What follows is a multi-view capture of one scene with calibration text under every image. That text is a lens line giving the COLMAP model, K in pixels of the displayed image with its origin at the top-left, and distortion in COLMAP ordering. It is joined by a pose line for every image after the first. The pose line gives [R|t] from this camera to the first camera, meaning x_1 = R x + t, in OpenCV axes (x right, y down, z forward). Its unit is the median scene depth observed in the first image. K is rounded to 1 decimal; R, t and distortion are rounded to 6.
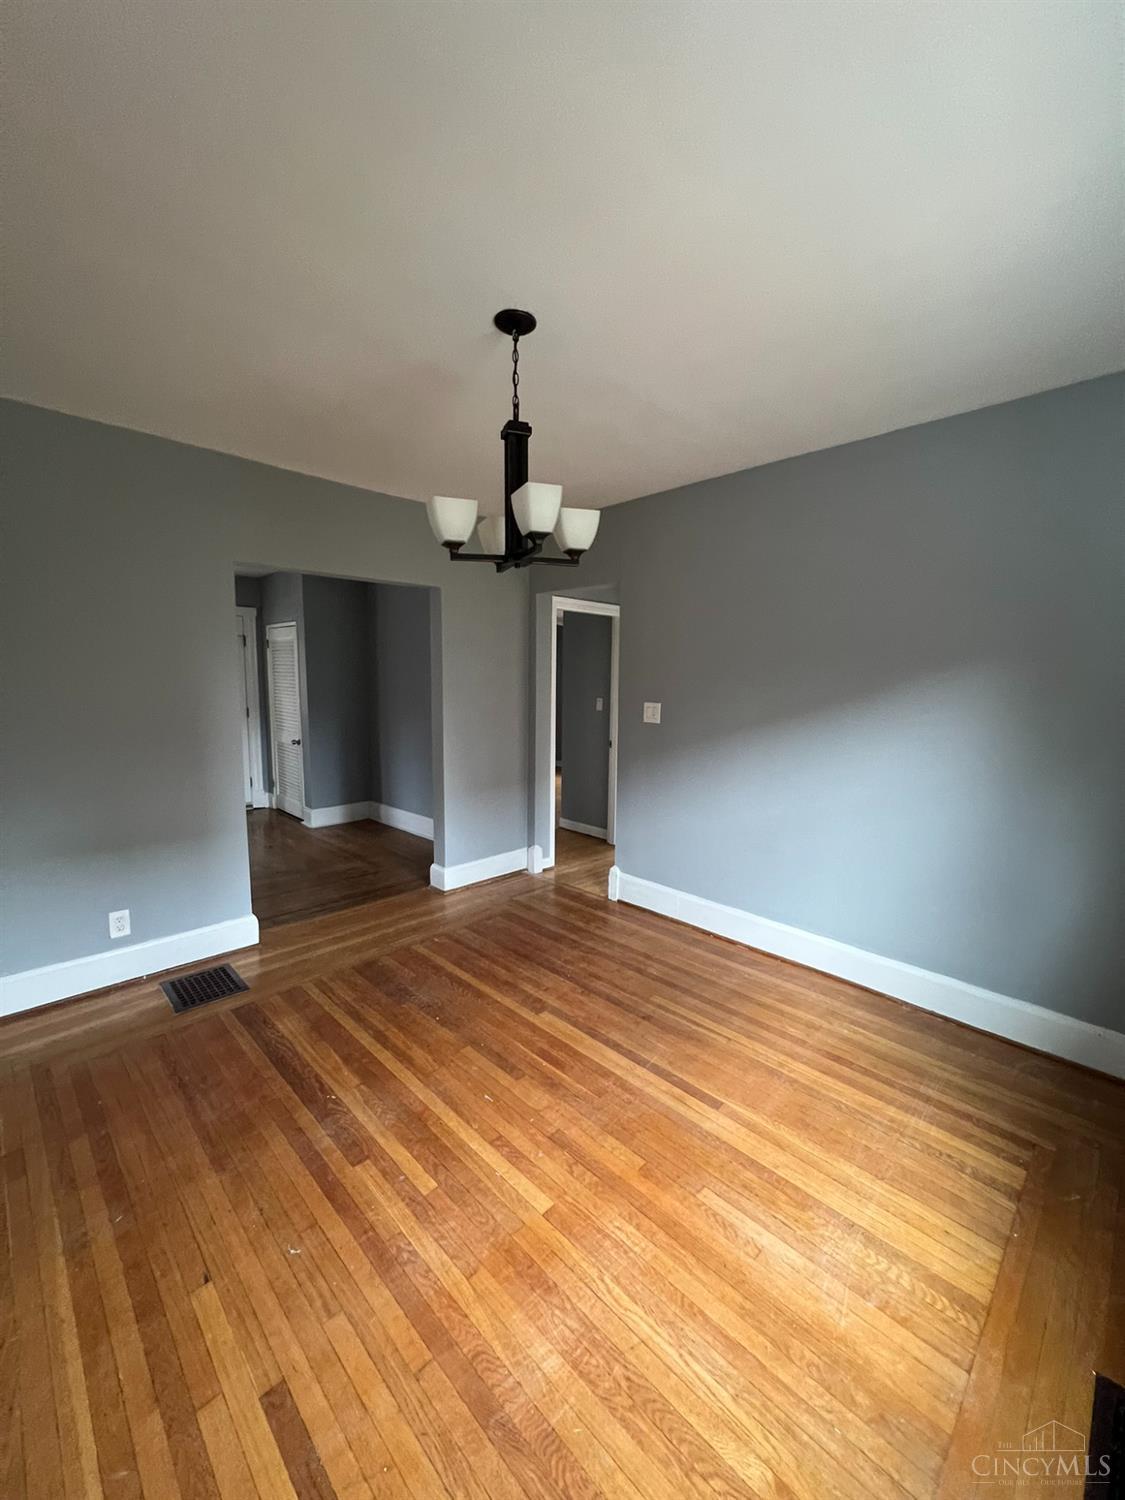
lens RADIAL K [[603.0, 0, 566.0], [0, 603.0, 748.8], [0, 0, 1]] dist [-0.003740, 0.000353]
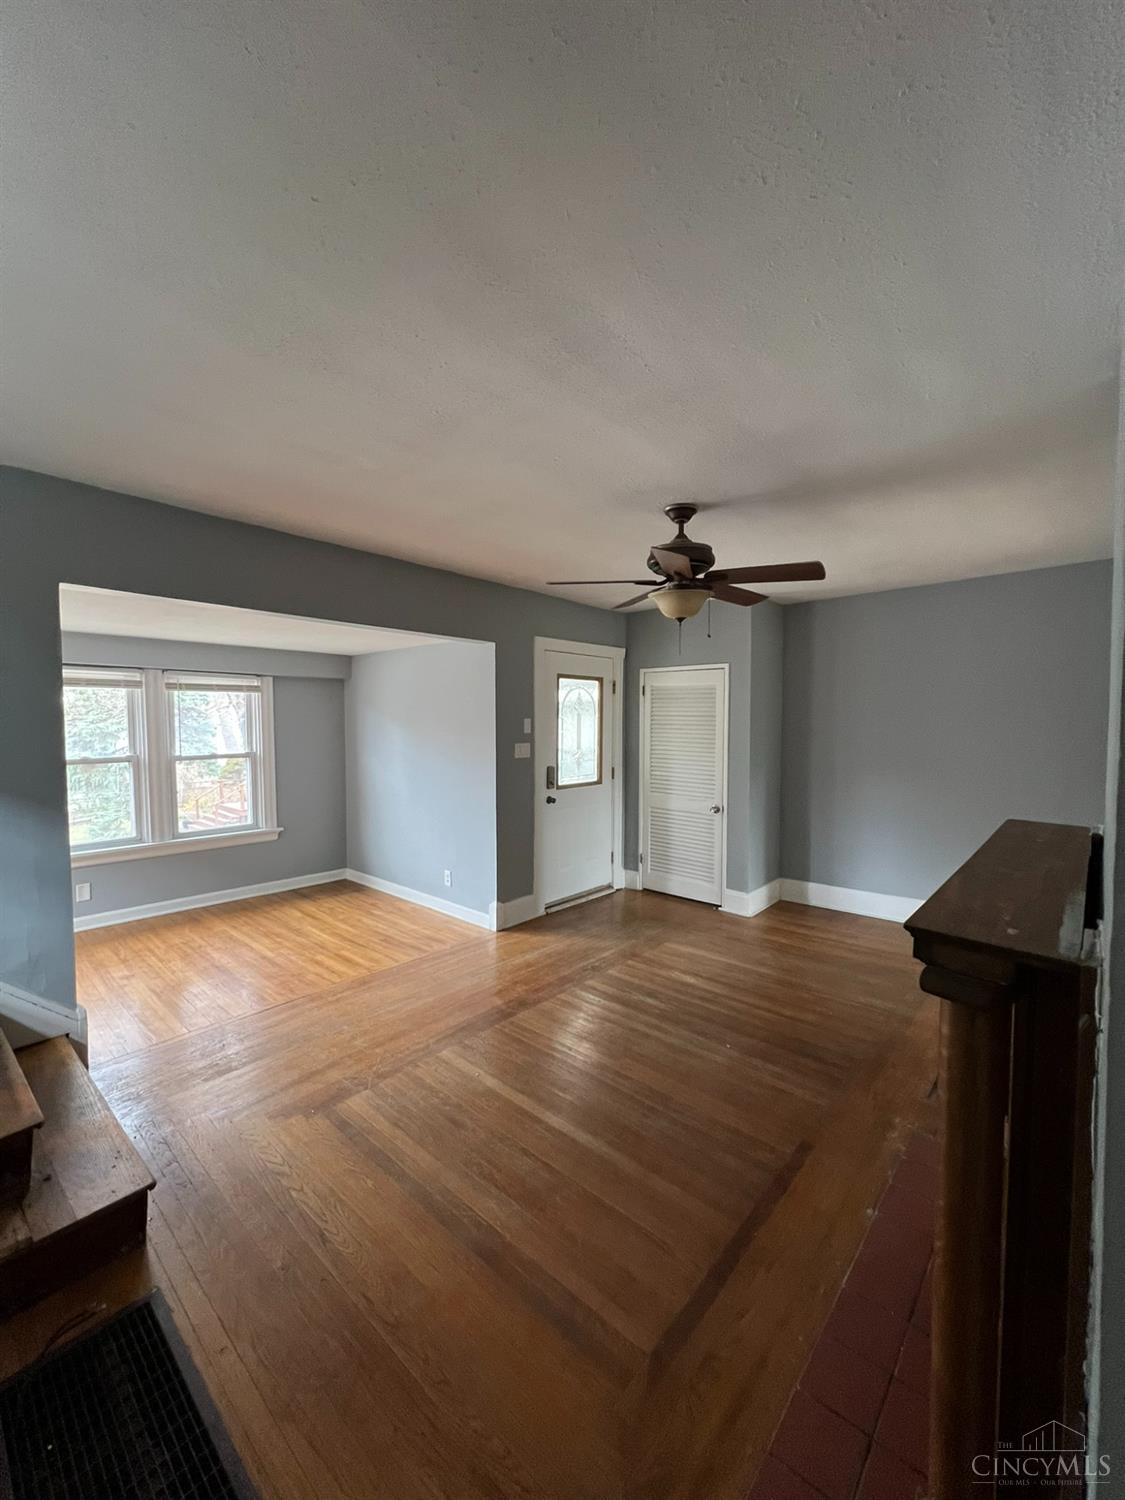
lens RADIAL K [[603.0, 0, 559.8], [0, 603.0, 747.5], [0, 0, 1]] dist [-0.003740, 0.000353]
pose [[0.997590, -0.020514, 0.066277, -0.692858], [0.025653, 0.996651, -0.077646, -0.035301], [-0.064462, 0.079160, 0.994776, 0.192173]]
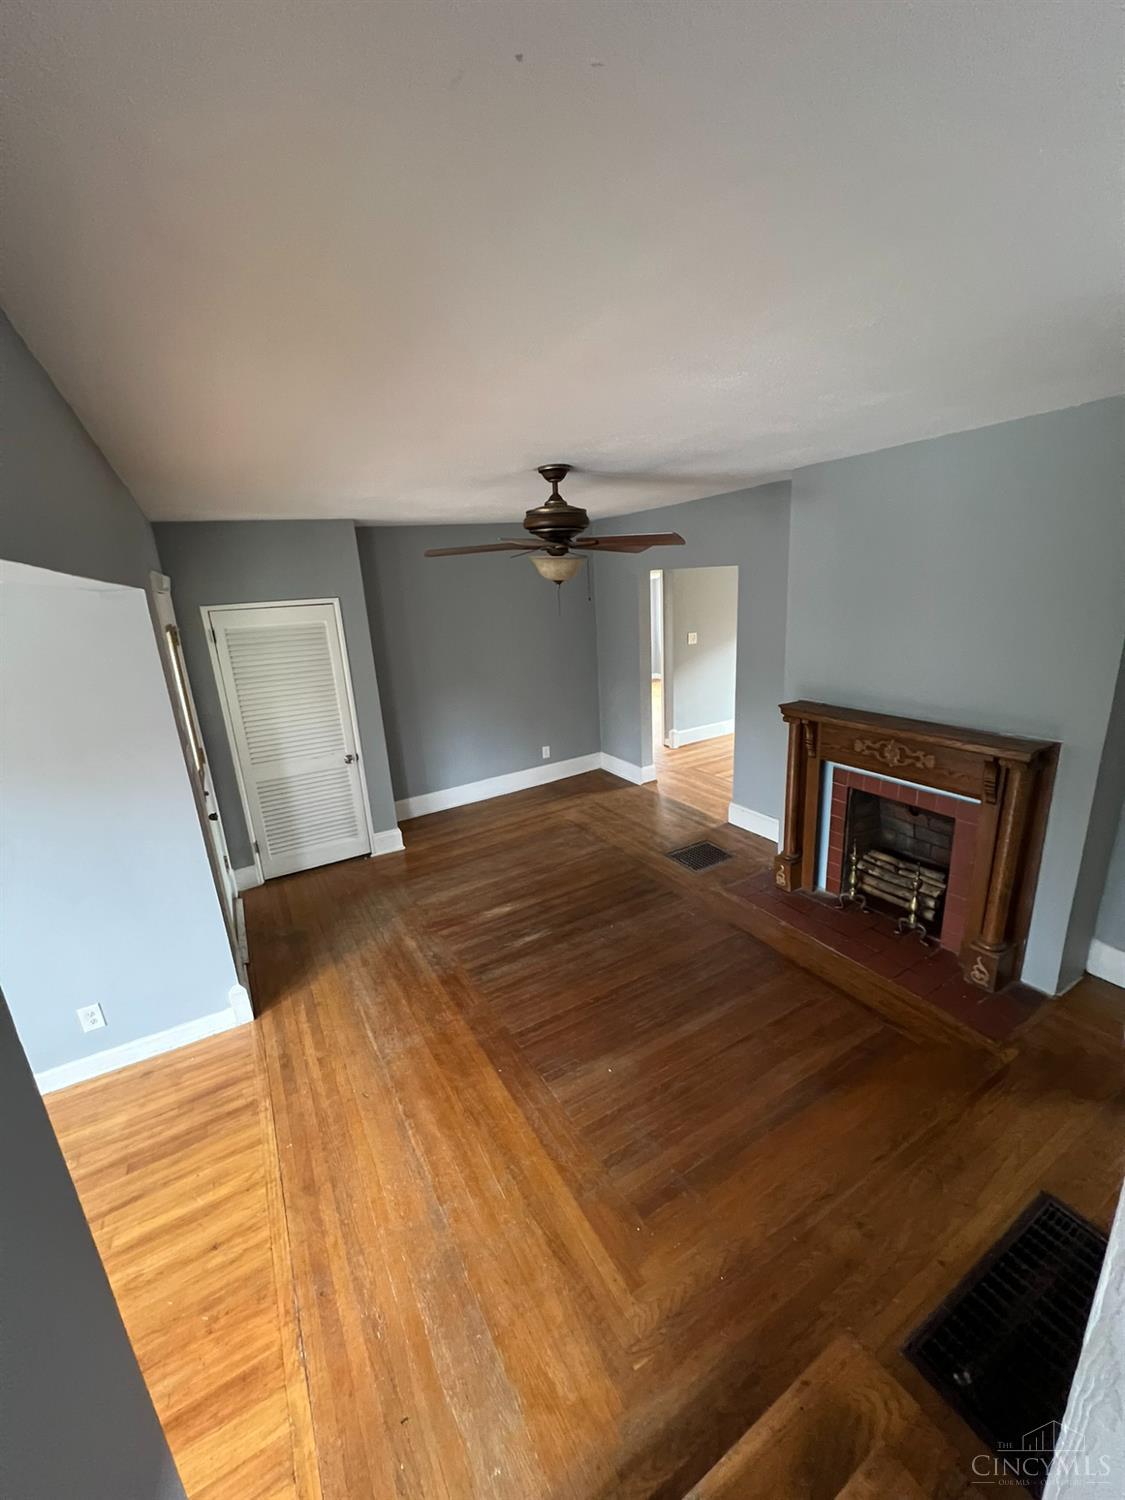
lens RADIAL K [[603.0, 0, 568.4], [0, 603.0, 751.2], [0, 0, 1]] dist [-0.003740, 0.000353]
pose [[0.241781, -0.302754, 0.921890, -1.045631], [0.183222, 0.947232, 0.263023, -0.164247], [-0.952875, 0.105317, 0.284494, 0.511808]]
